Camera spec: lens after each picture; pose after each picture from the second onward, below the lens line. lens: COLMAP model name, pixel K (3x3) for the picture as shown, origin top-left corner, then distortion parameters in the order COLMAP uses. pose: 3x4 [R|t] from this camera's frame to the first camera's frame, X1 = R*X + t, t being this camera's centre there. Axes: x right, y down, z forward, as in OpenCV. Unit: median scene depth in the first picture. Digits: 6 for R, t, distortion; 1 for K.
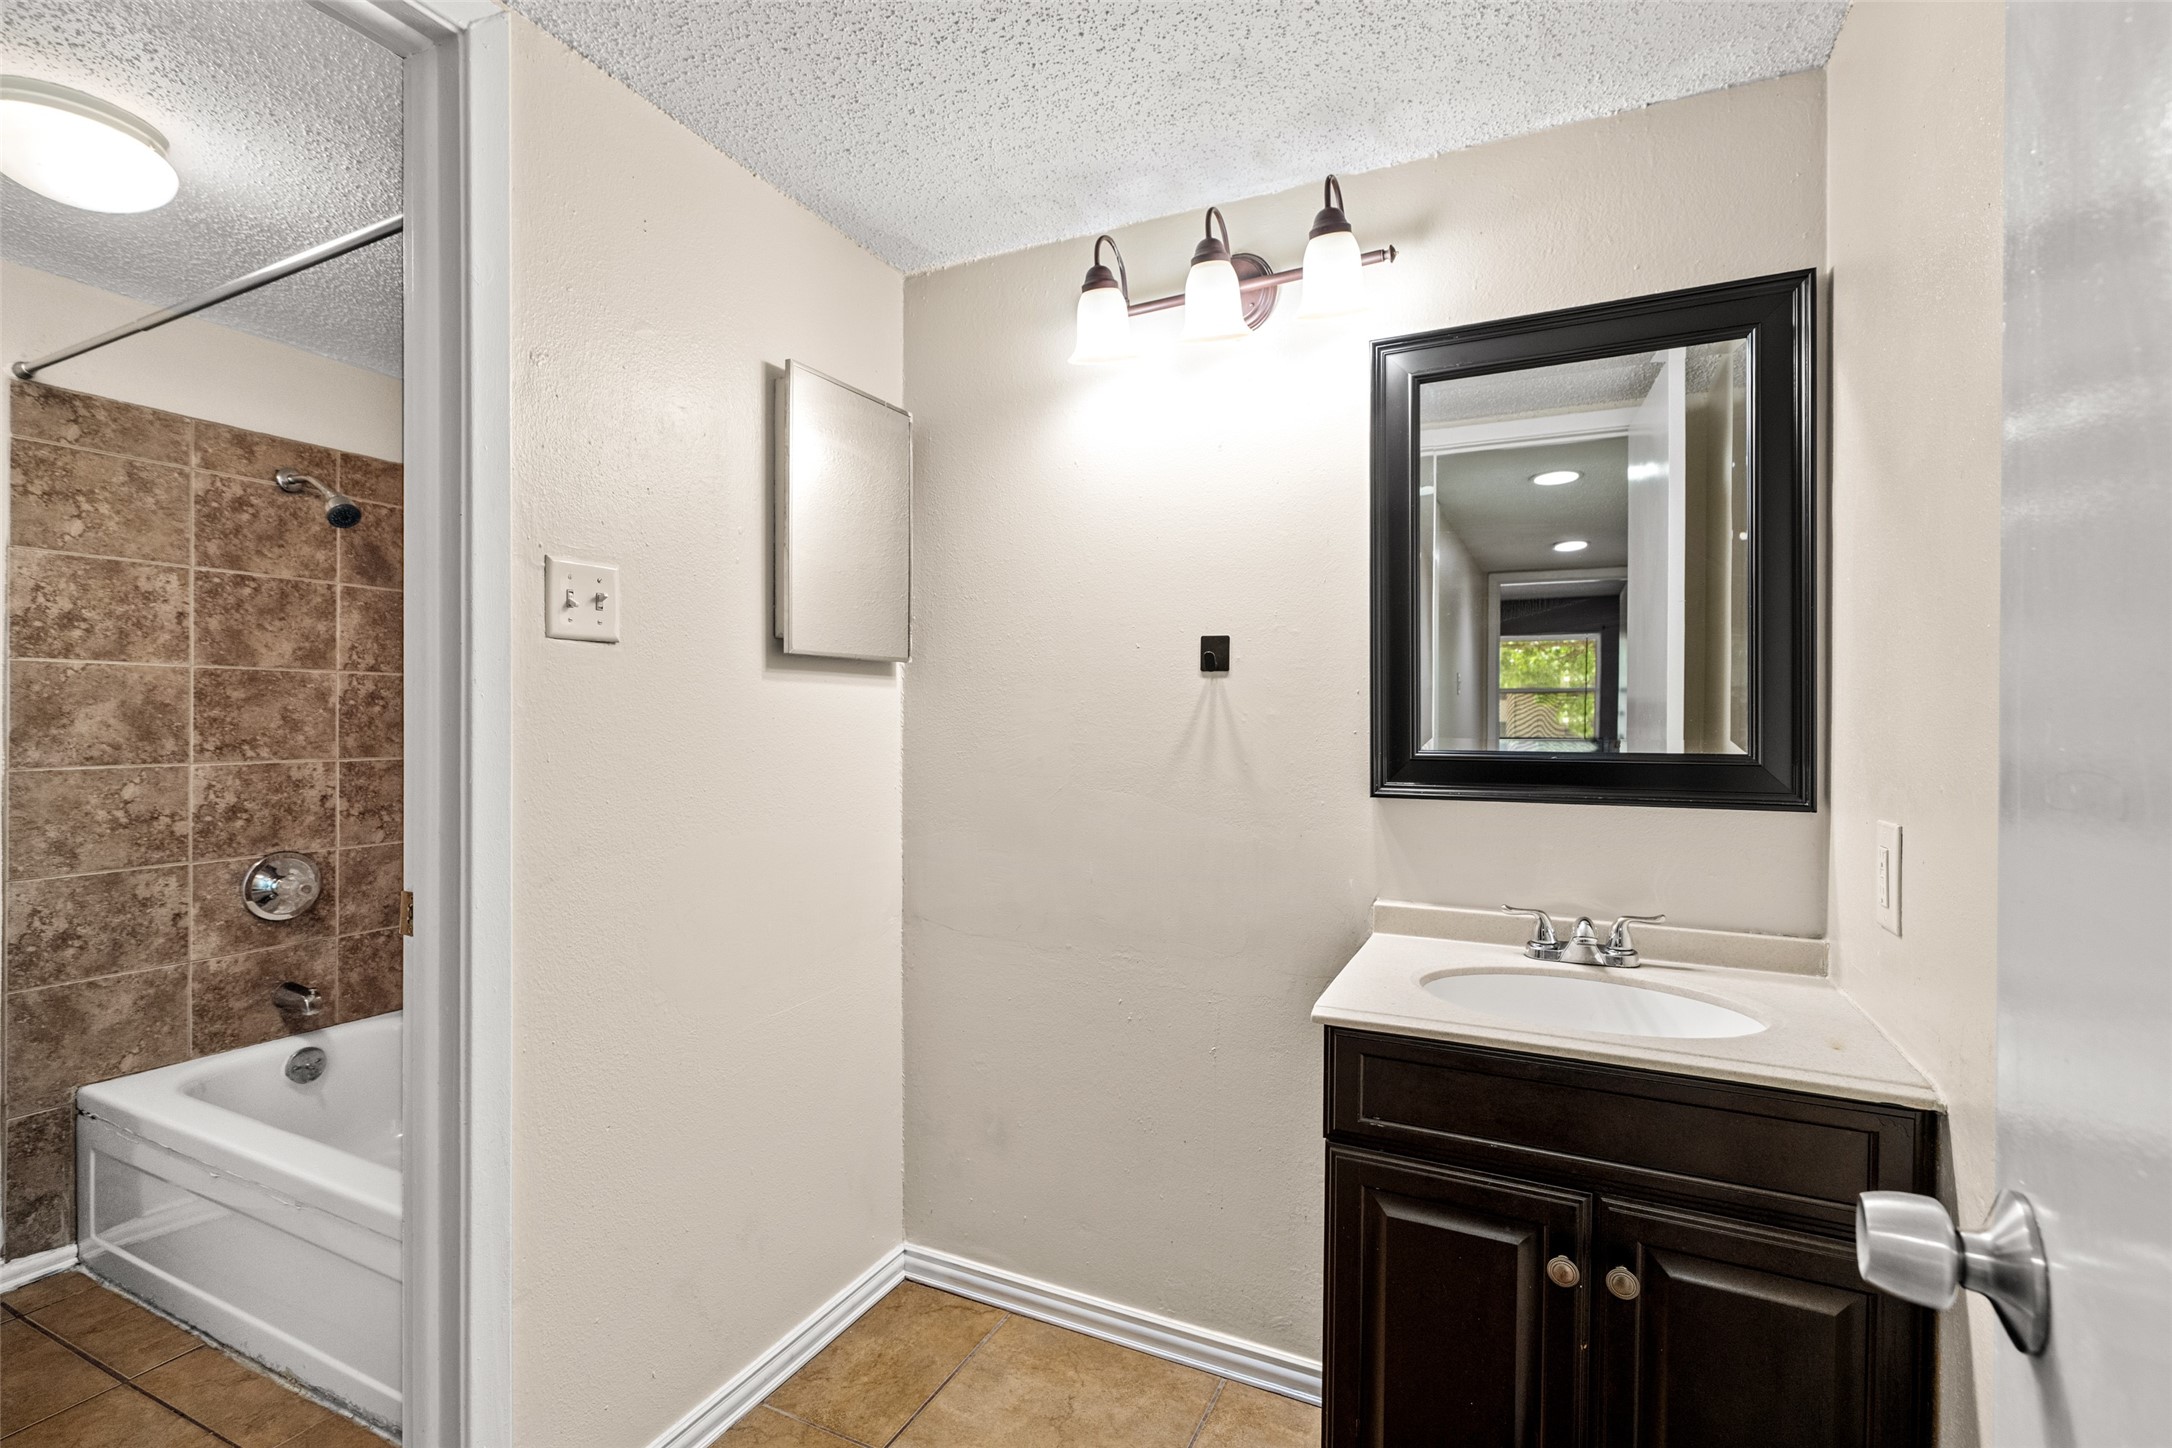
lens RADIAL K [[991.8, 0, 1080.1], [0, 991.8, 715.9], [0, 0, 1]] dist [0.001192, -0.000090]
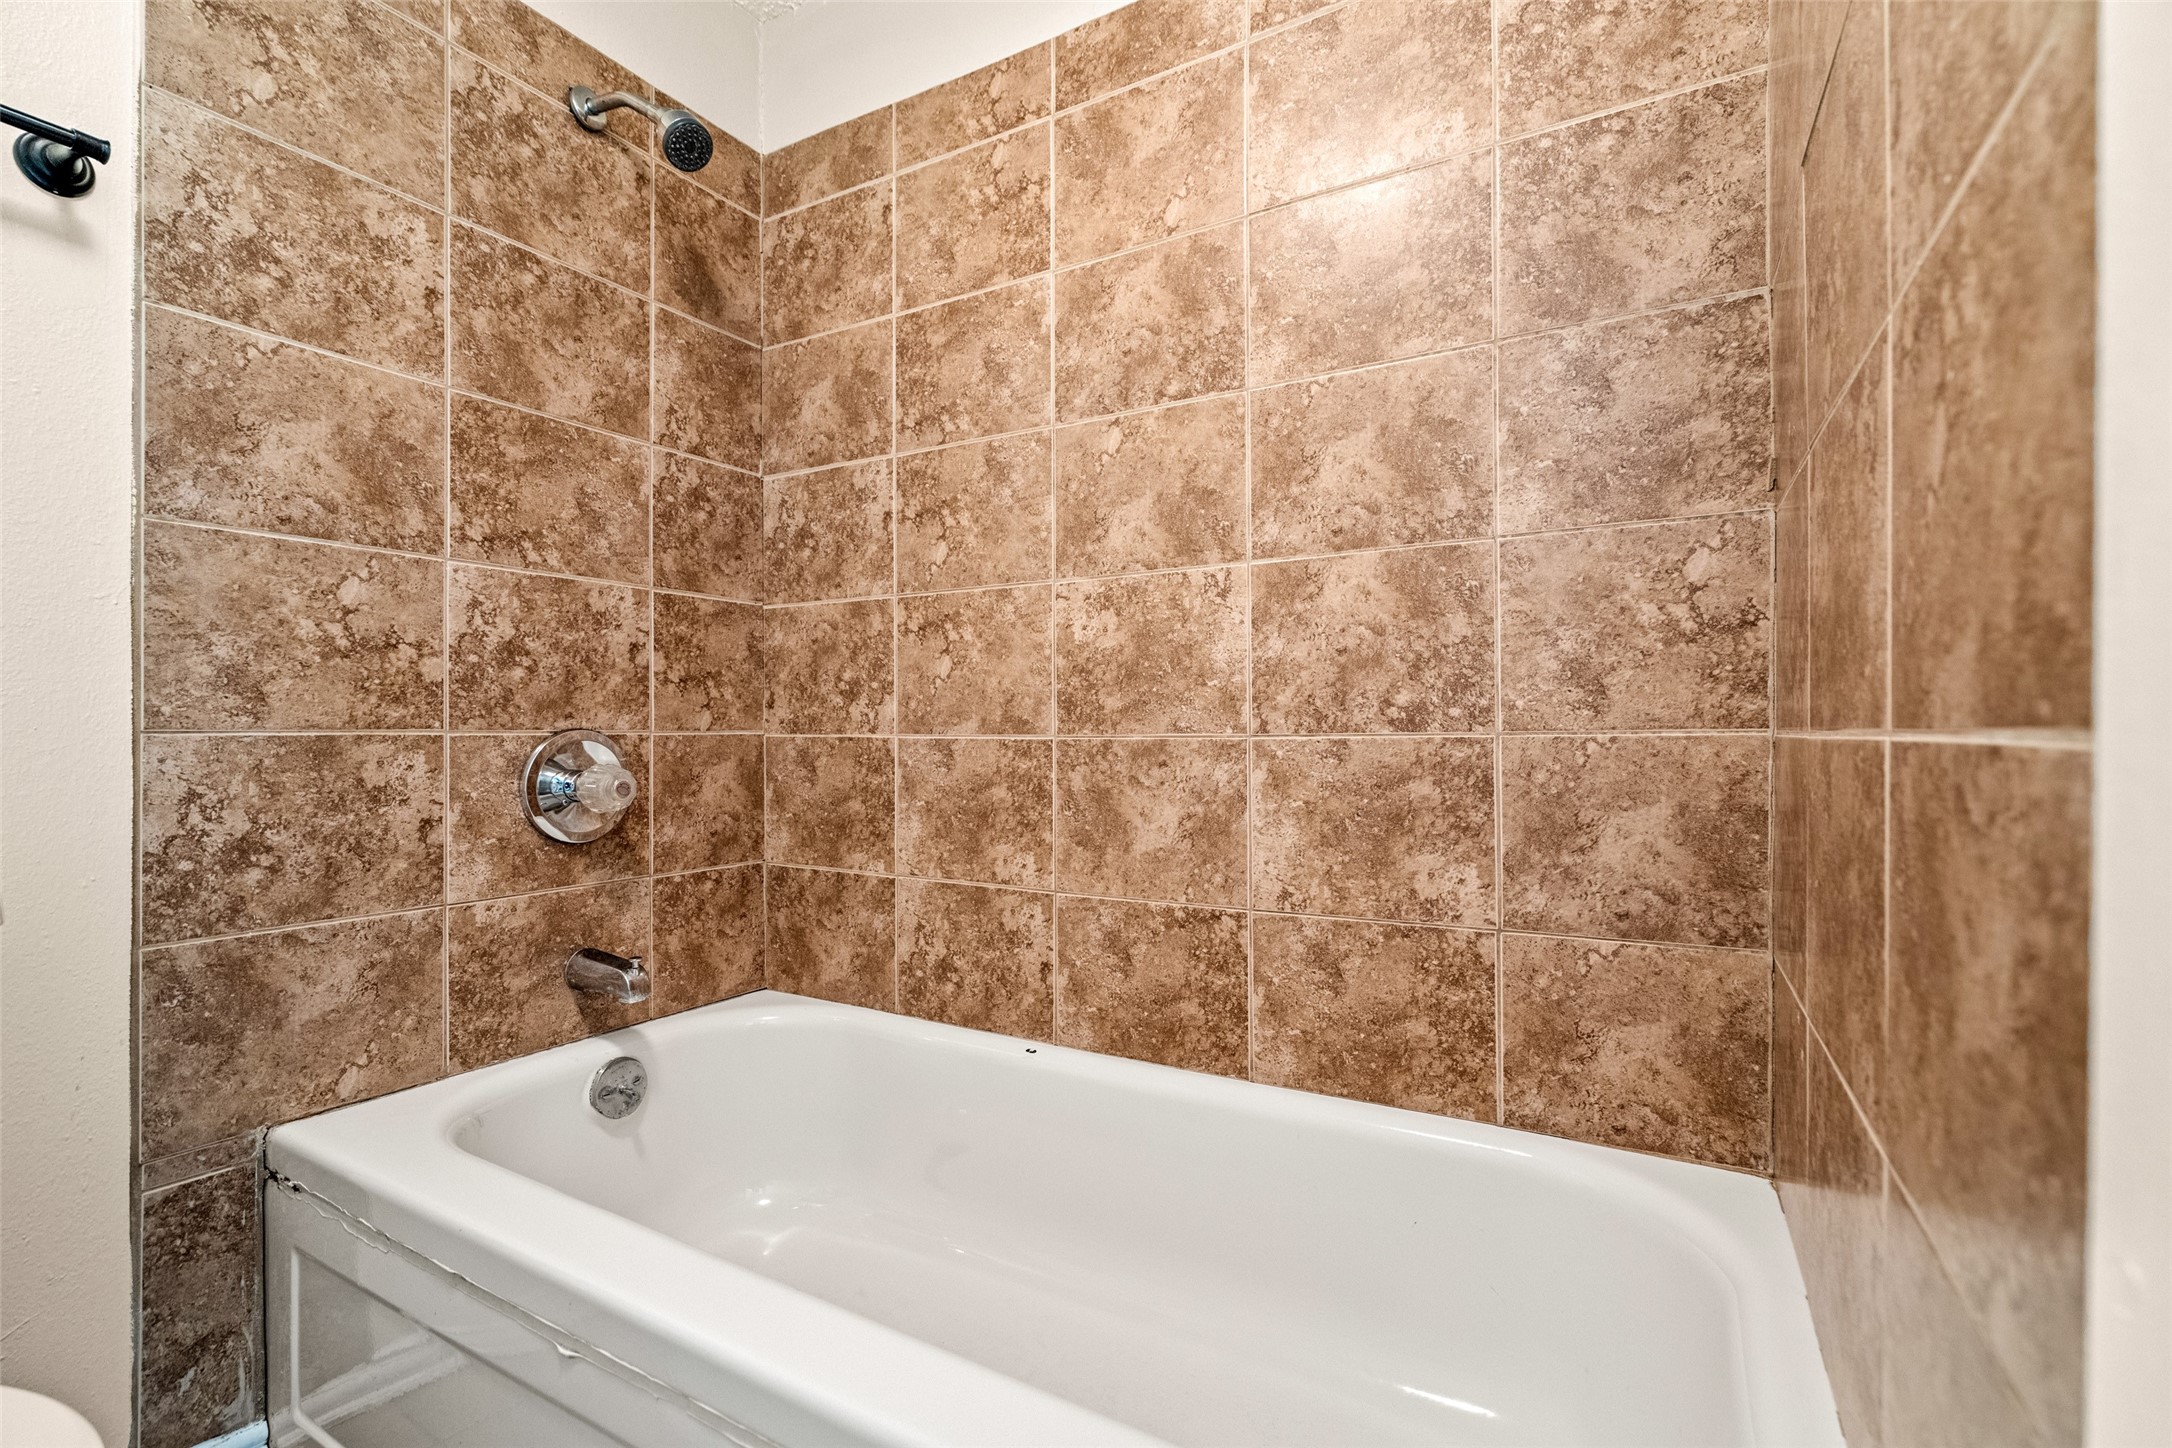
lens RADIAL K [[971.1, 0, 1086.0], [0, 971.1, 724.0], [0, 0, 1]] dist [-0.000765, 0.000435]
pose [[0.997584, -0.006666, -0.069148, -0.492029], [0.006345, 0.999968, -0.004857, 0.148966], [0.069179, 0.004406, 0.997595, 0.469630]]
